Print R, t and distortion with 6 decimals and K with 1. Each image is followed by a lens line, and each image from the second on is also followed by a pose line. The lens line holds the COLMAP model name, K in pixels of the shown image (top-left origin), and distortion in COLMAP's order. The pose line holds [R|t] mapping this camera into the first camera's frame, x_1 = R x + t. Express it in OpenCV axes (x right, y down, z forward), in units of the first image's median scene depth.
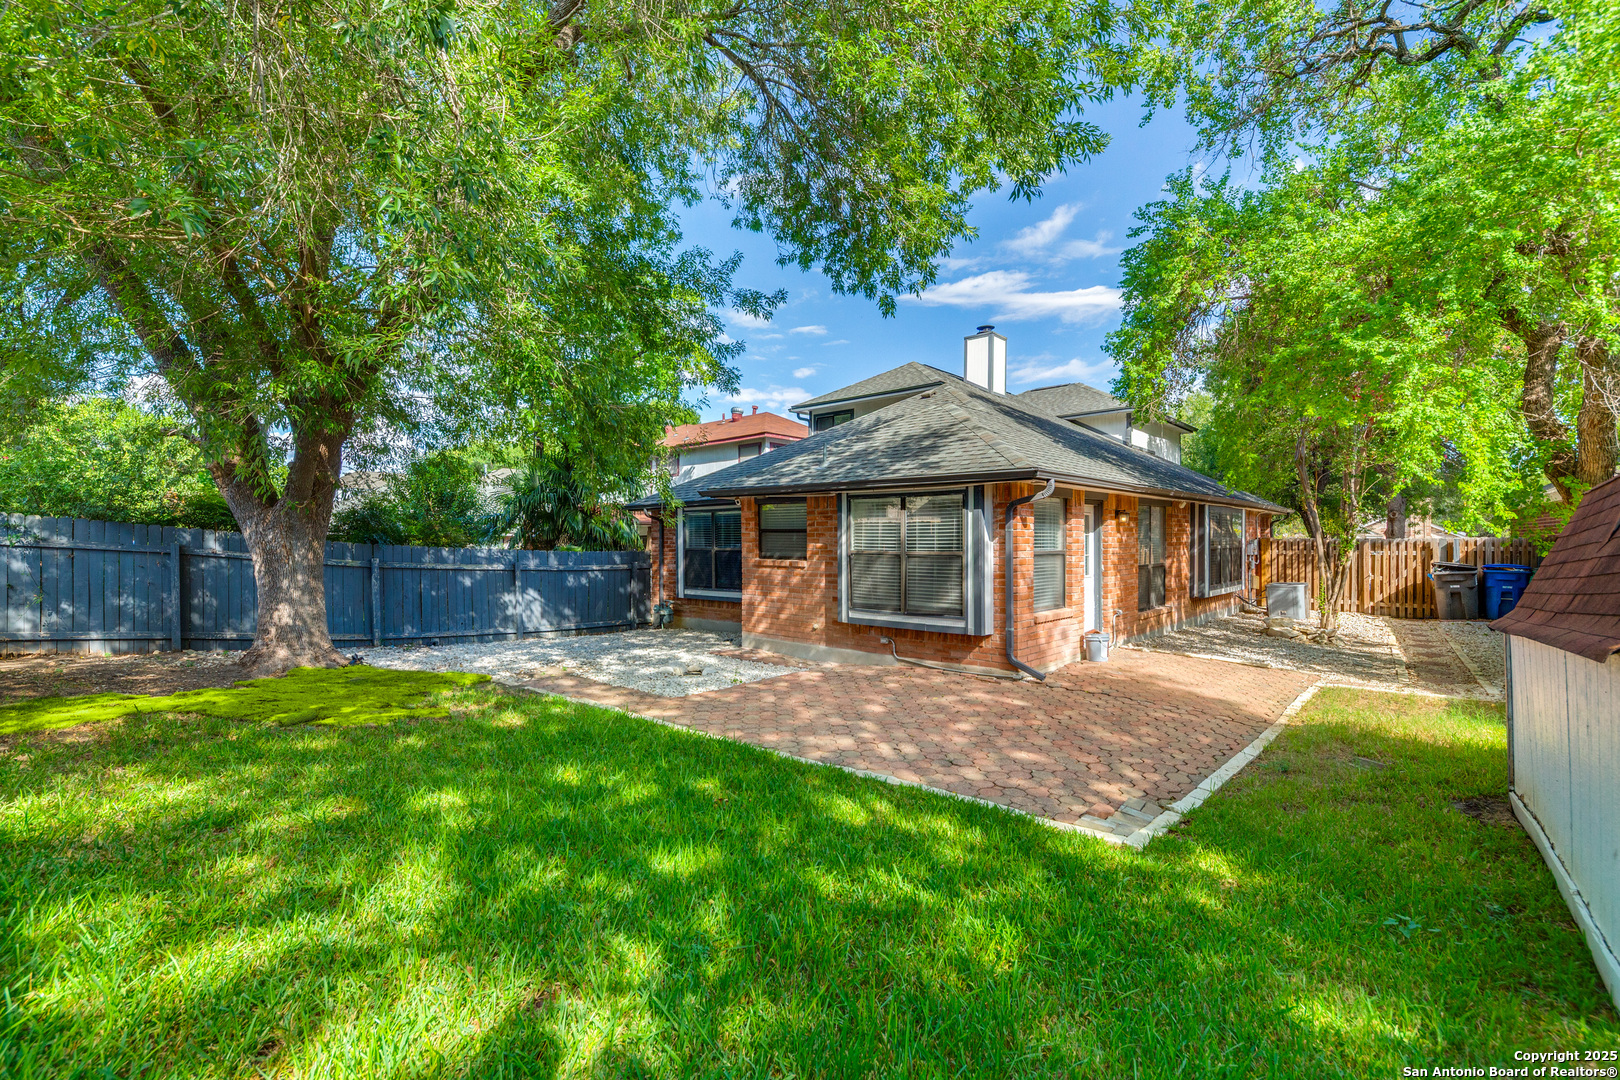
lens RADIAL K [[734.4, 0, 790.0], [0, 734.4, 541.9], [0, 0, 1]] dist [0.000627, 0.000146]
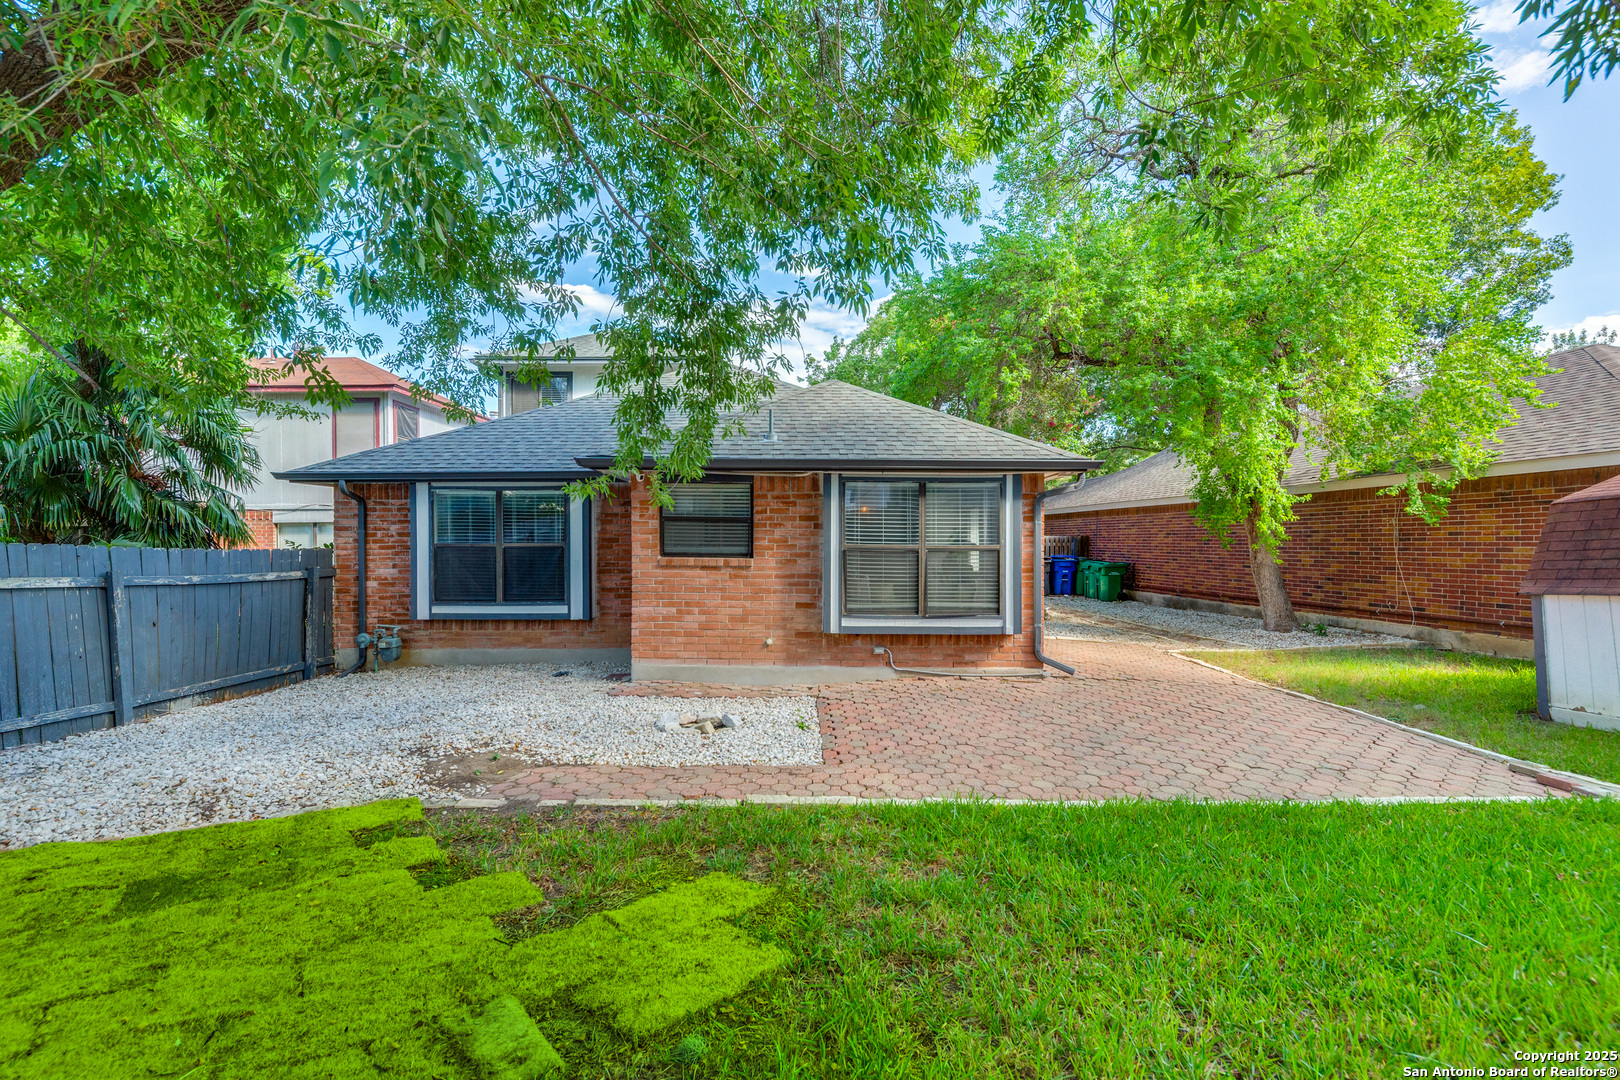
lens RADIAL K [[734.4, 0, 790.0], [0, 734.4, 541.9], [0, 0, 1]] dist [0.000627, 0.000146]
pose [[0.741151, -0.003696, 0.671328, -0.519362], [-0.002108, 0.999967, 0.007832, 0.002473], [-0.671335, -0.007220, 0.741119, 0.441522]]
